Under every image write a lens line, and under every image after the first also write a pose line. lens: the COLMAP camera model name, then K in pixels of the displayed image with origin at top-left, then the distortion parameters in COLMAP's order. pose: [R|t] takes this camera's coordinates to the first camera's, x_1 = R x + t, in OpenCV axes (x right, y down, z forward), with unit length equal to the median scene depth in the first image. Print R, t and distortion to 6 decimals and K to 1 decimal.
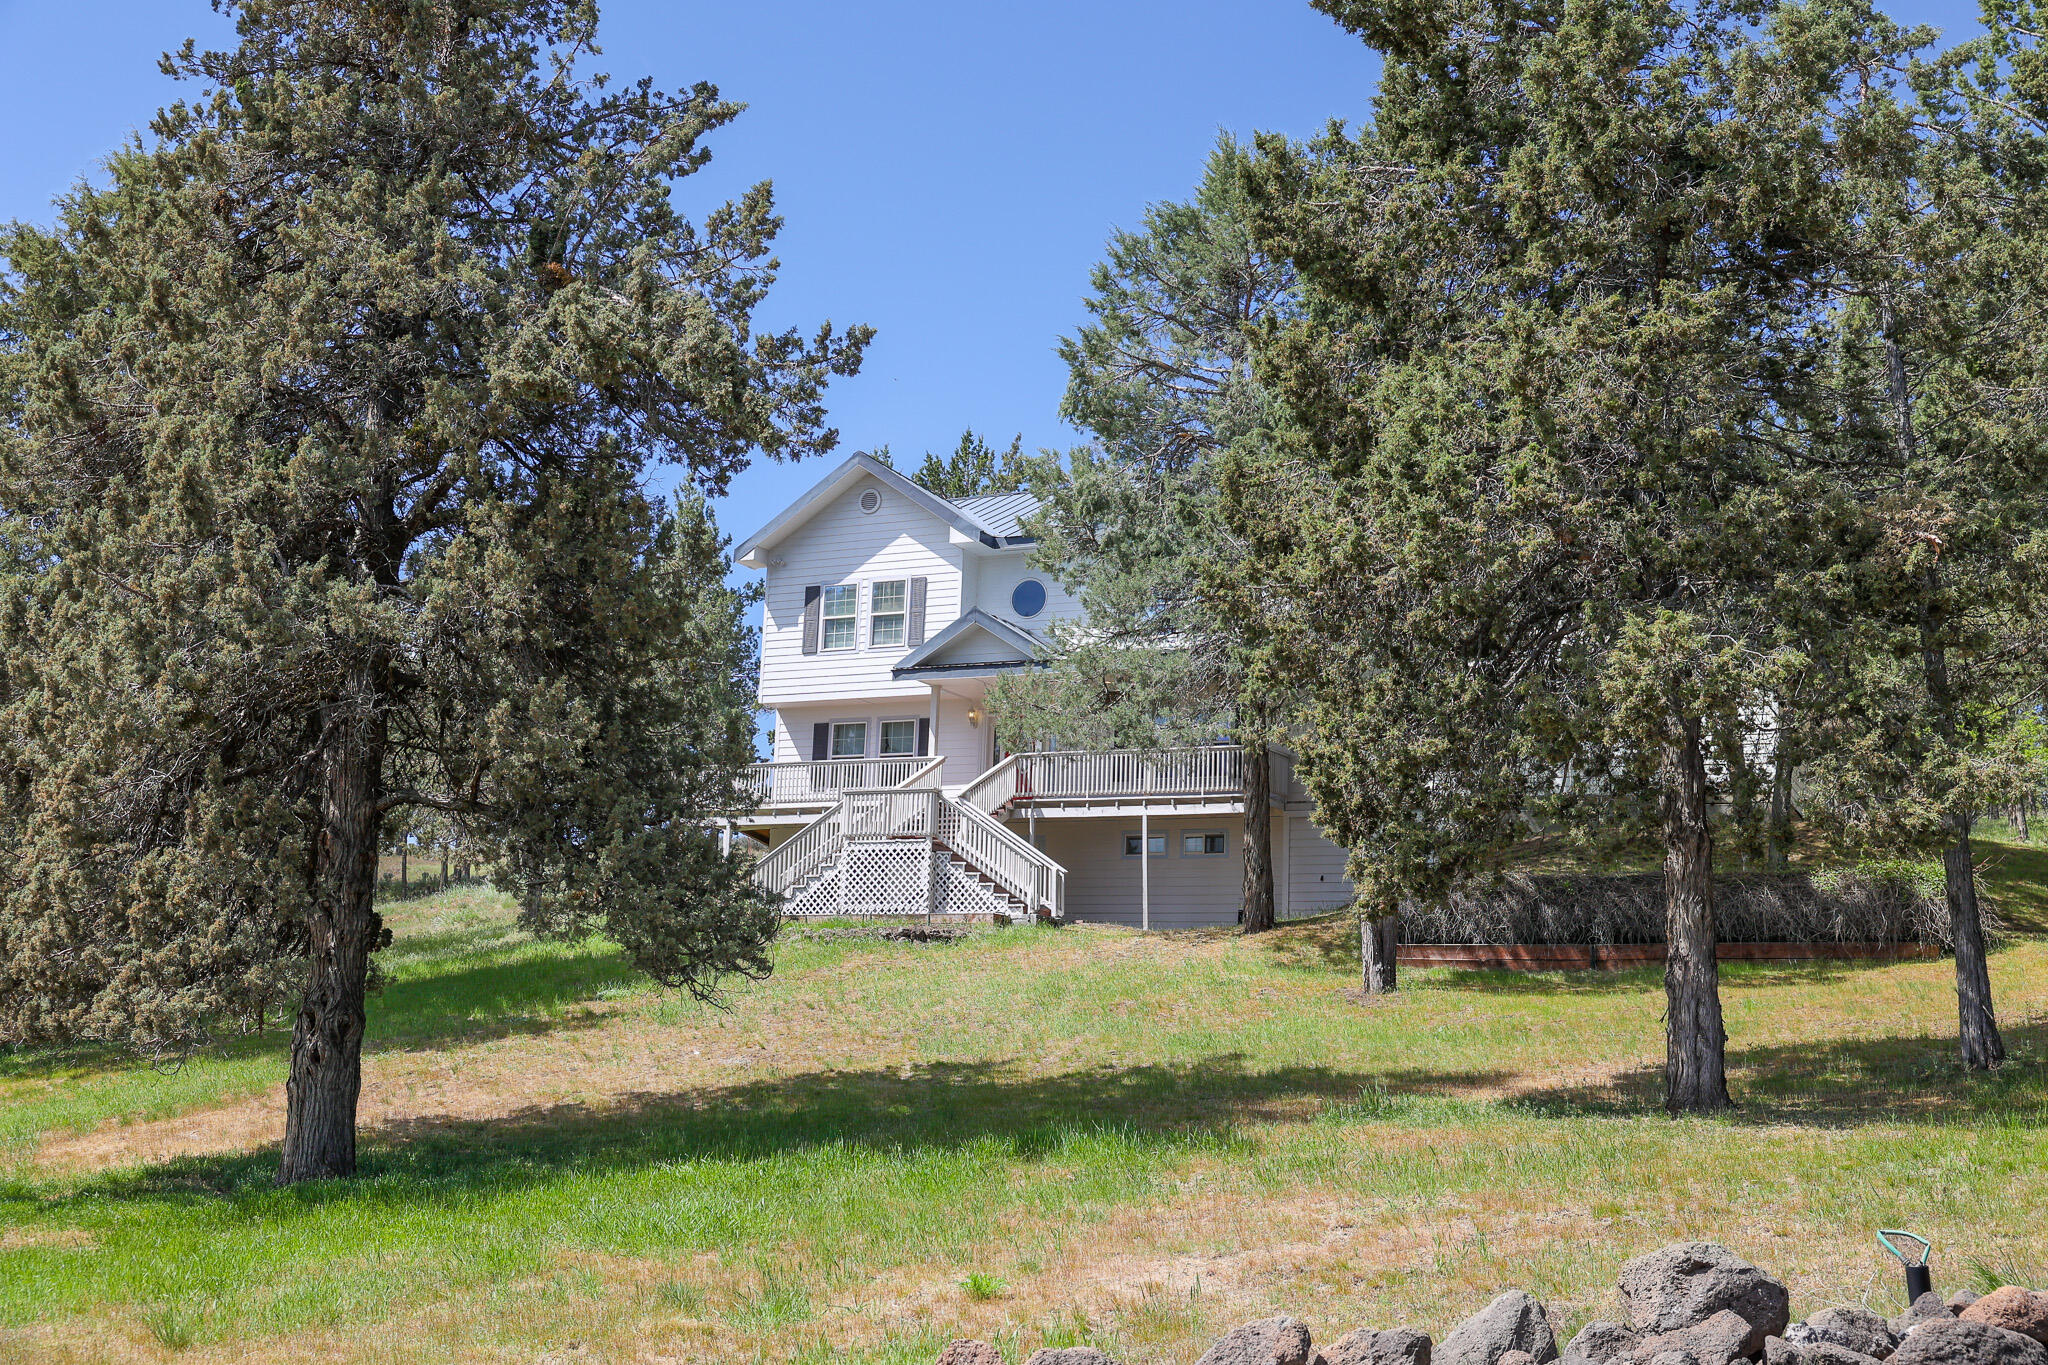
lens RADIAL K [[2529.4, 0, 1024.0], [0, 2529.4, 682.5], [0, 0, 1]] dist [0.010913, 0.022454]
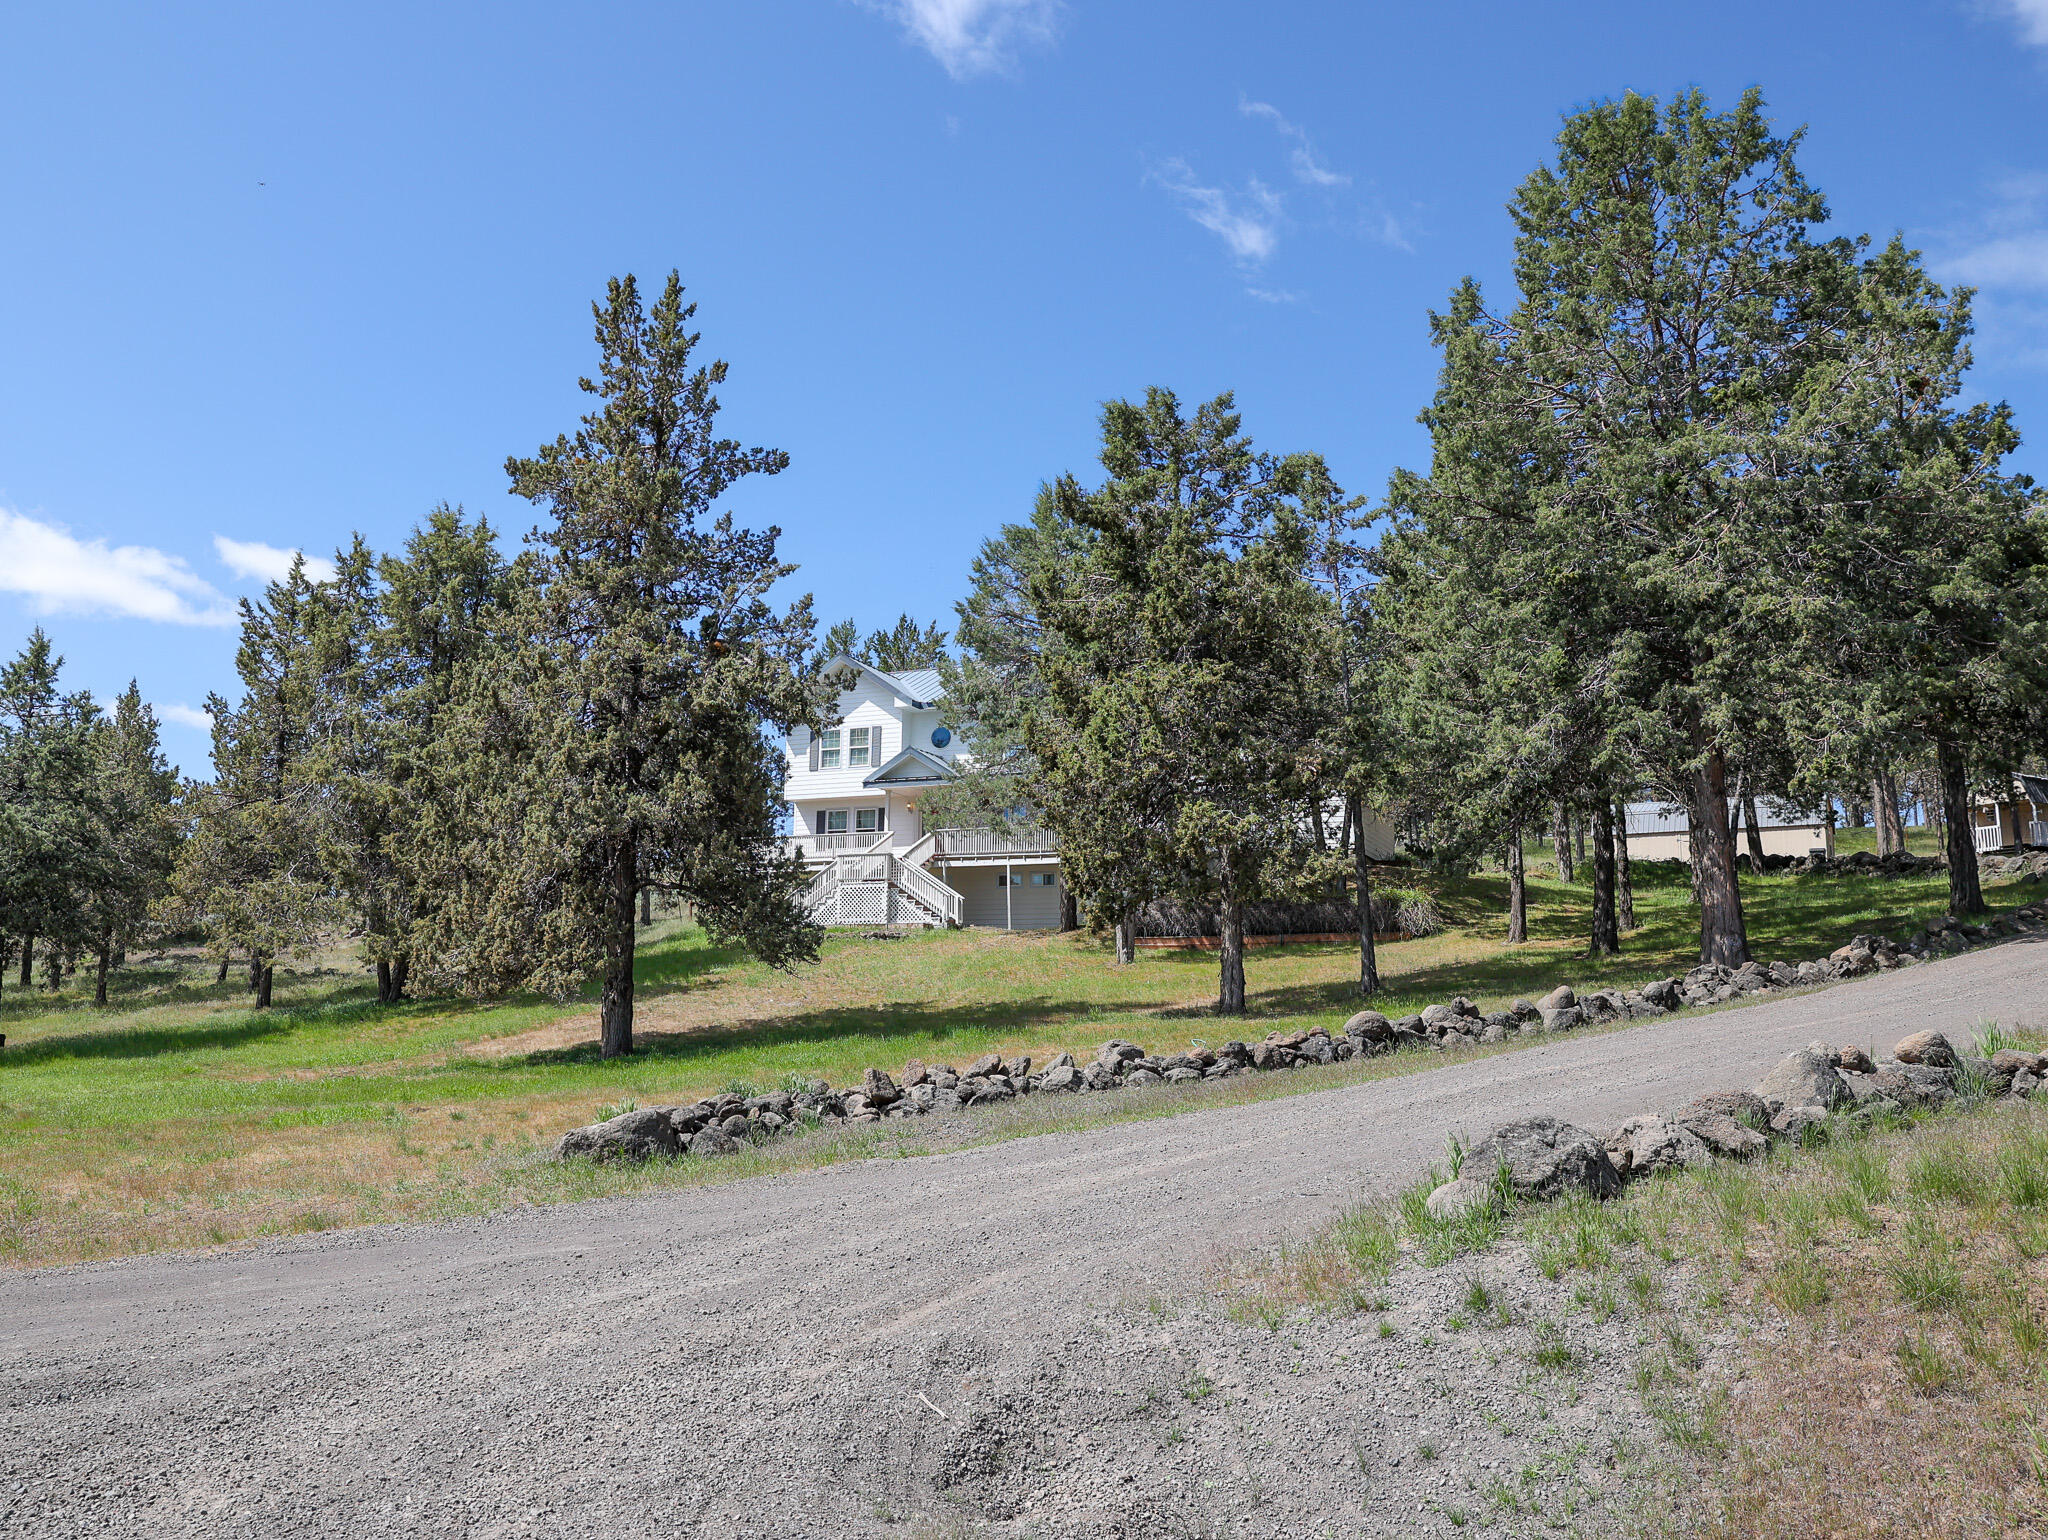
lens RADIAL K [[2635.4, 0, 1024.0], [0, 2635.4, 770.0], [0, 0, 1]] dist [-0.275869, -0.003633]
pose [[0.999601, -0.016601, 0.022839, 0.019894], [0.015390, 0.998517, 0.052229, -0.121548], [-0.023672, -0.051857, 0.998374, -0.921698]]
